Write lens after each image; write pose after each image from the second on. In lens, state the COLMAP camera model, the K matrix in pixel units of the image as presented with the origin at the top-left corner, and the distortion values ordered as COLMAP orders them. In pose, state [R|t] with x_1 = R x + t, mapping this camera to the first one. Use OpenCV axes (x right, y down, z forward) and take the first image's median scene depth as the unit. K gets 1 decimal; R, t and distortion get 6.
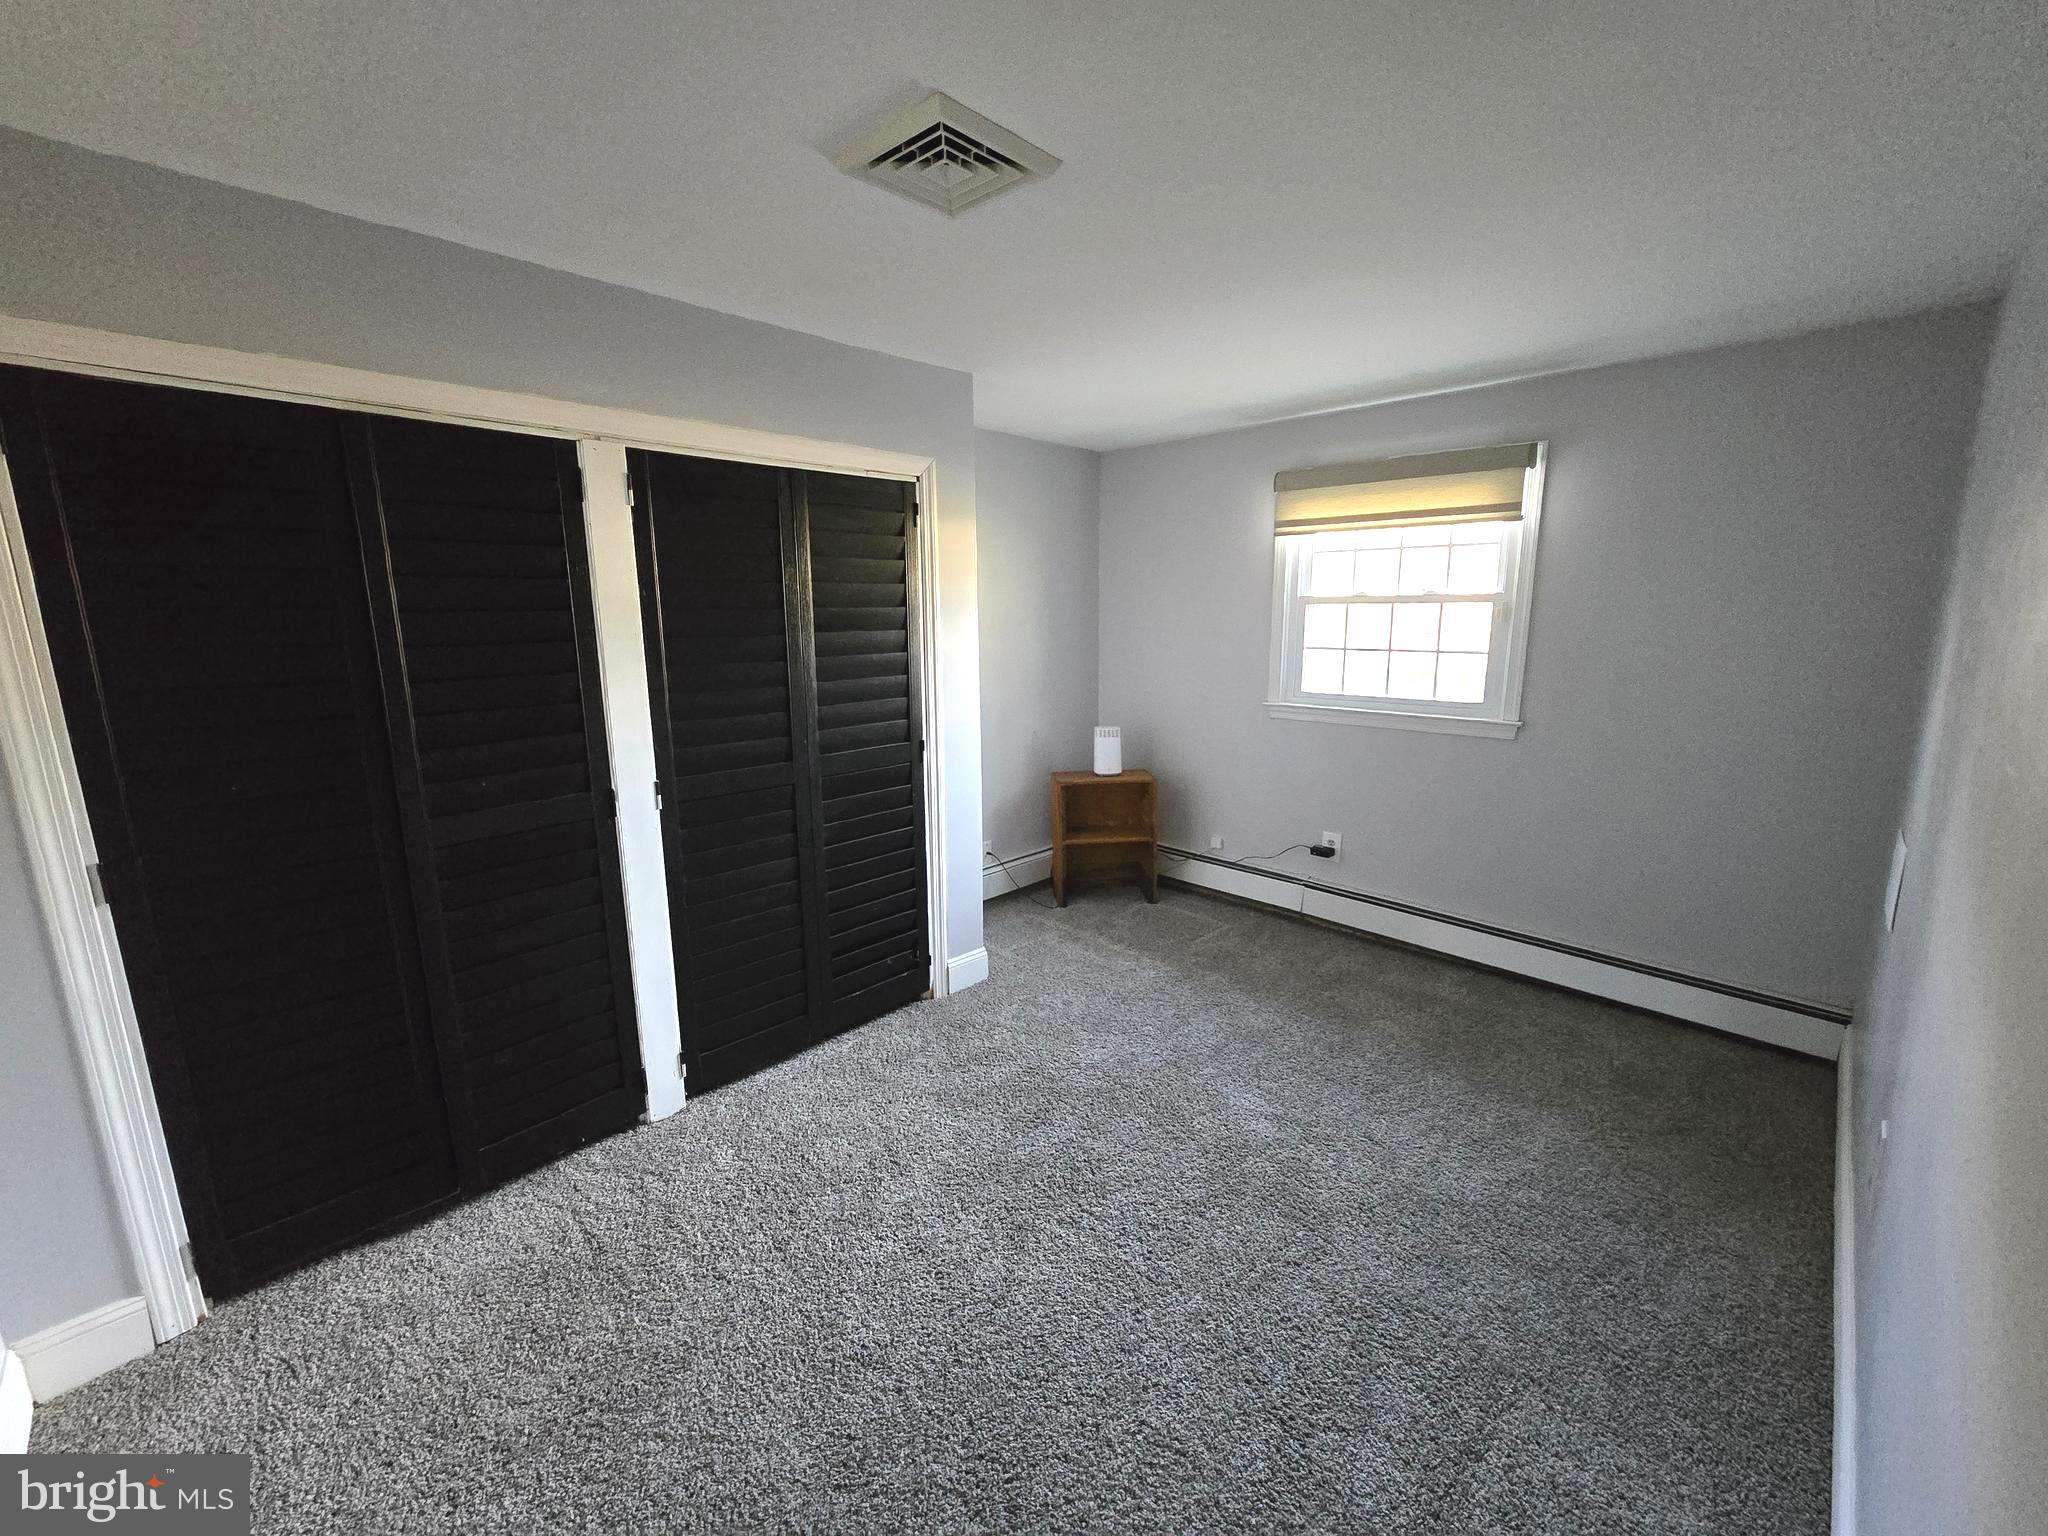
lens RADIAL K [[845.4, 0, 1028.1], [0, 845.4, 778.0], [0, 0, 1]] dist [-0.003467, 0.000212]
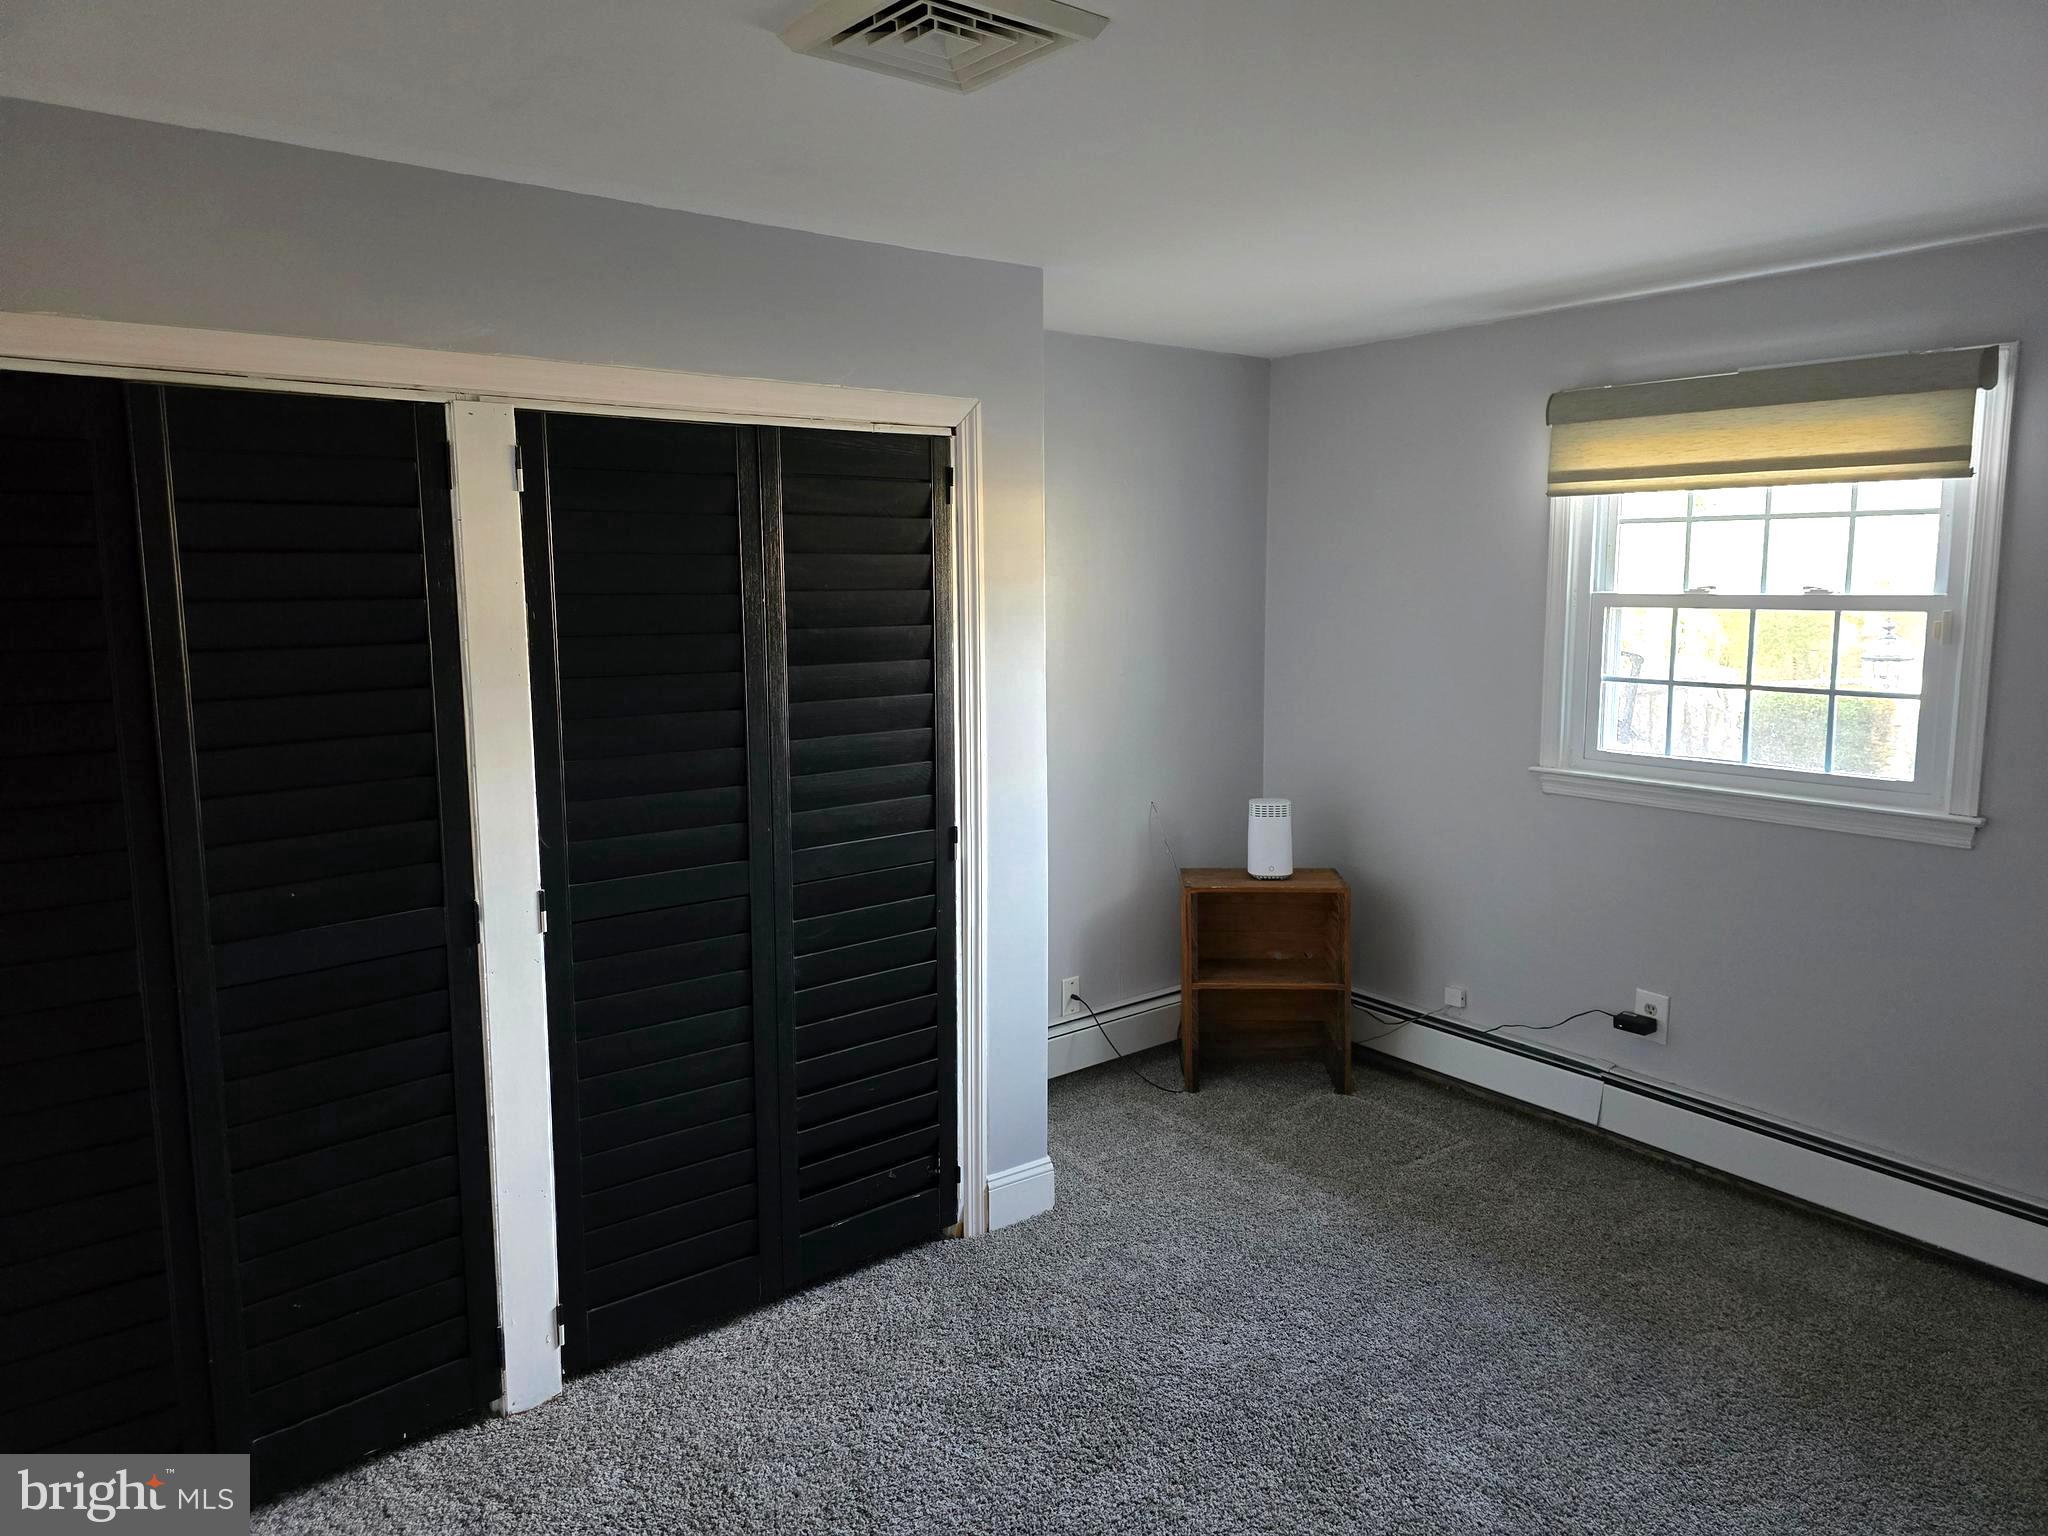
lens RADIAL K [[1386.5, 0, 1017.0], [0, 1386.5, 755.1], [0, 0, 1]] dist [0.068517, -0.066909]
pose [[0.990700, 0.018052, -0.134859, 0.068699], [-0.026650, 0.997706, -0.062227, -0.036550], [0.133426, 0.065242, 0.988909, -0.047190]]
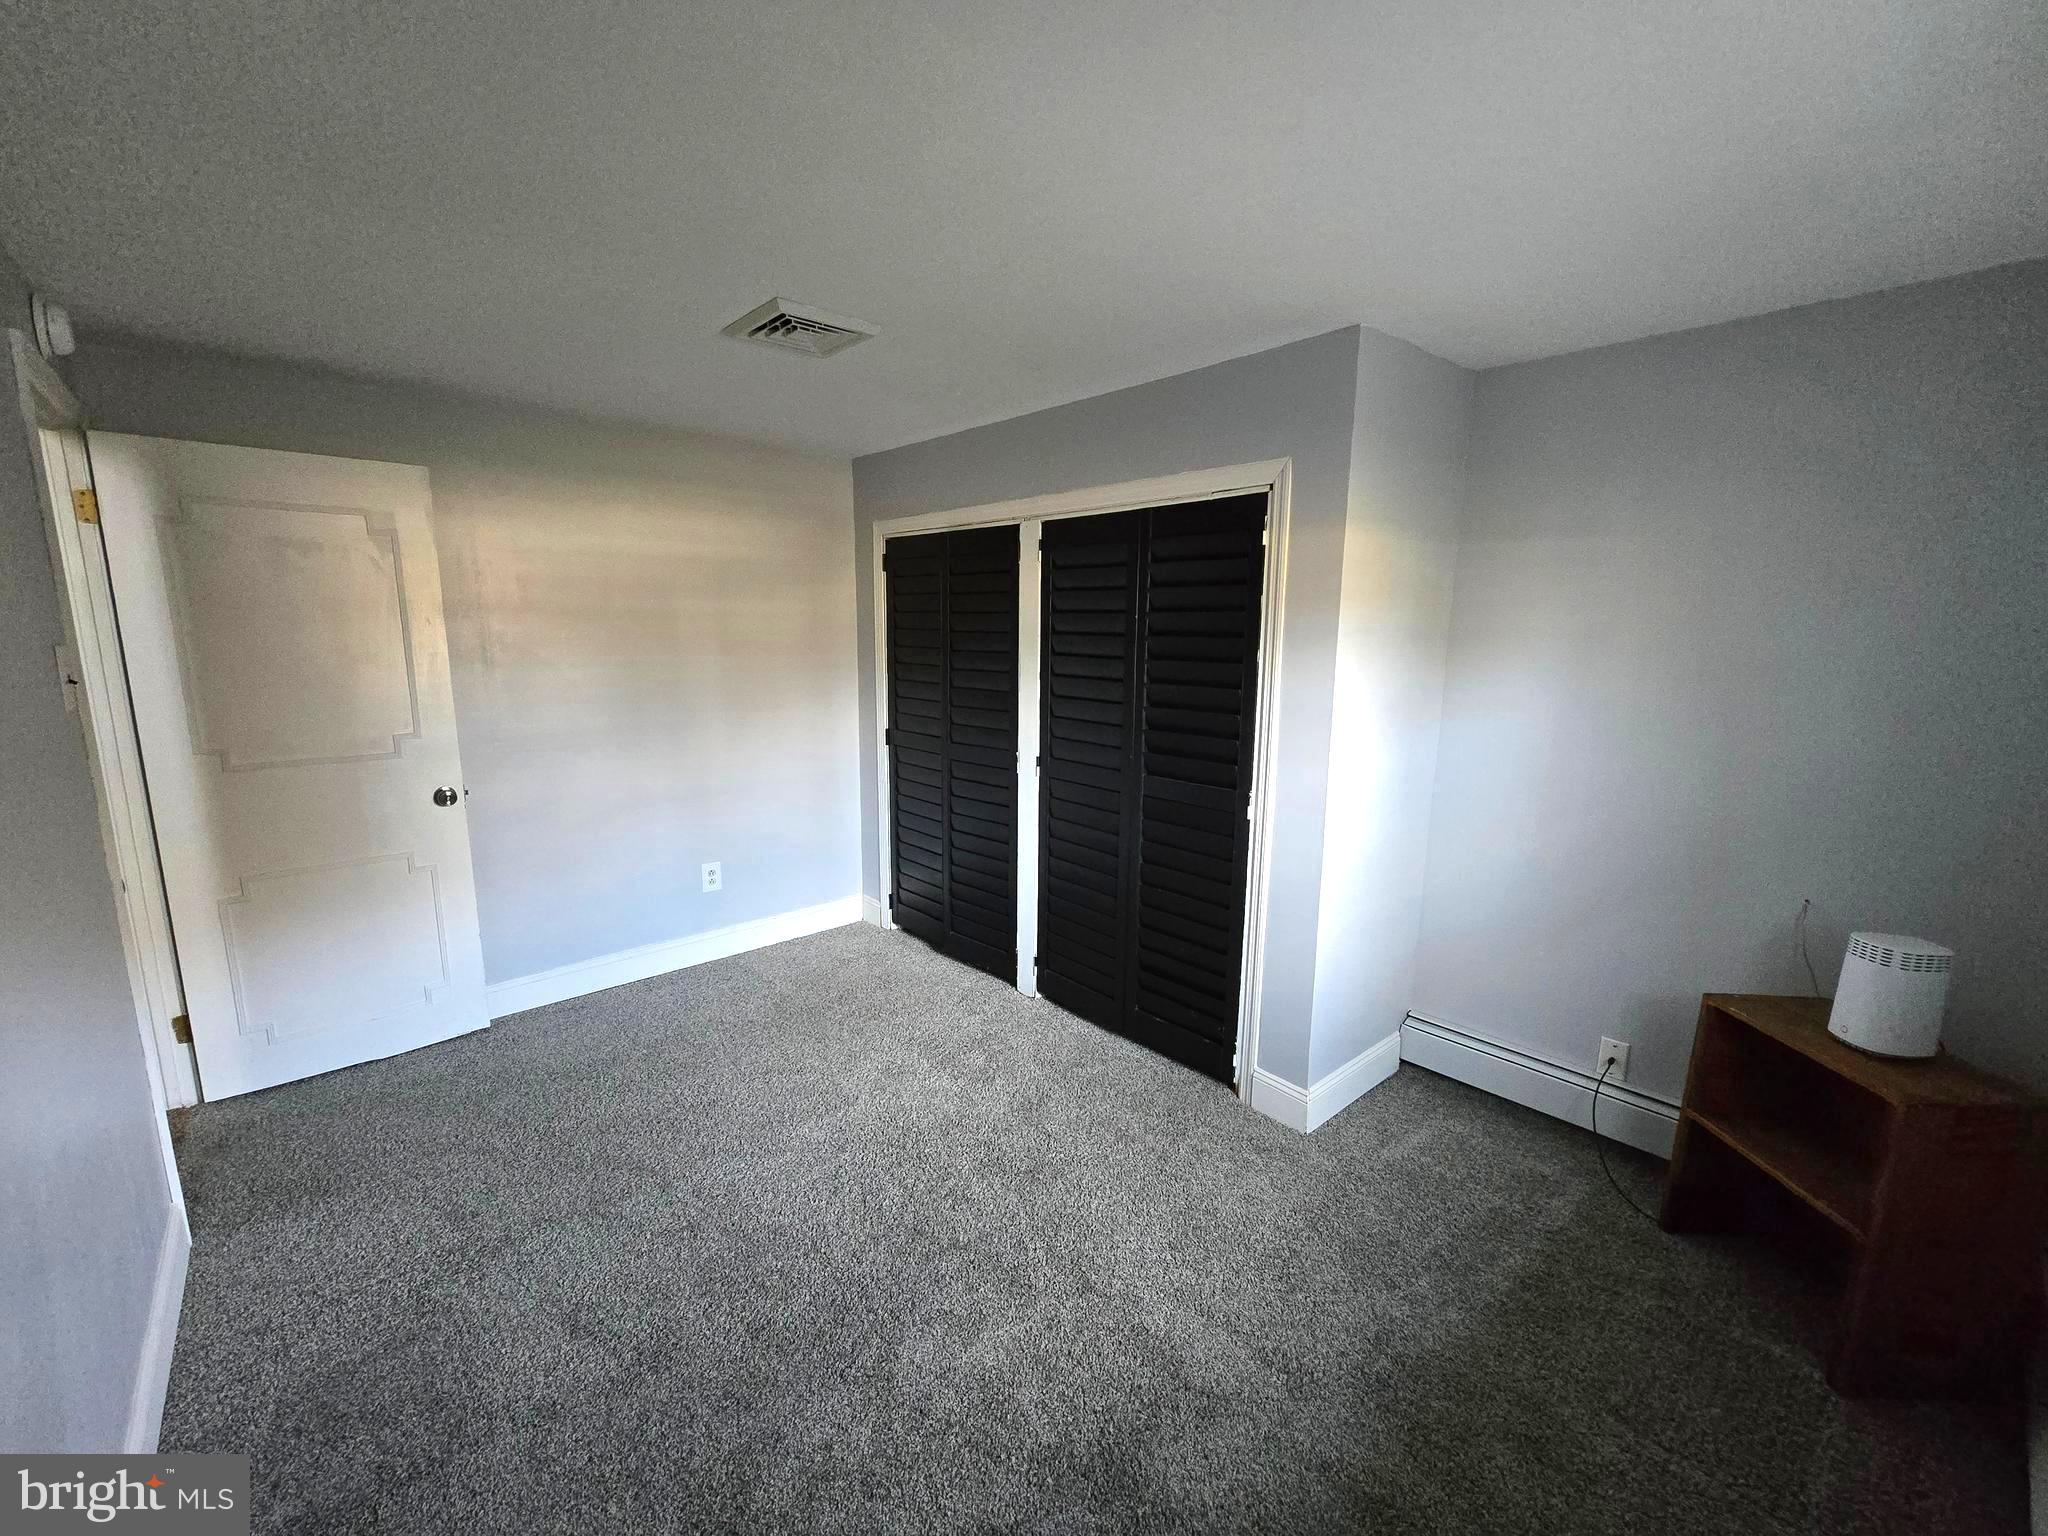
lens RADIAL K [[845.4, 0, 1028.1], [0, 845.4, 778.0], [0, 0, 1]] dist [-0.003467, 0.000212]
pose [[-0.081300, 0.185940, -0.979192, 0.763436], [-0.205463, 0.958216, 0.199016, -0.193024], [0.975282, 0.217368, -0.039699, 0.855043]]
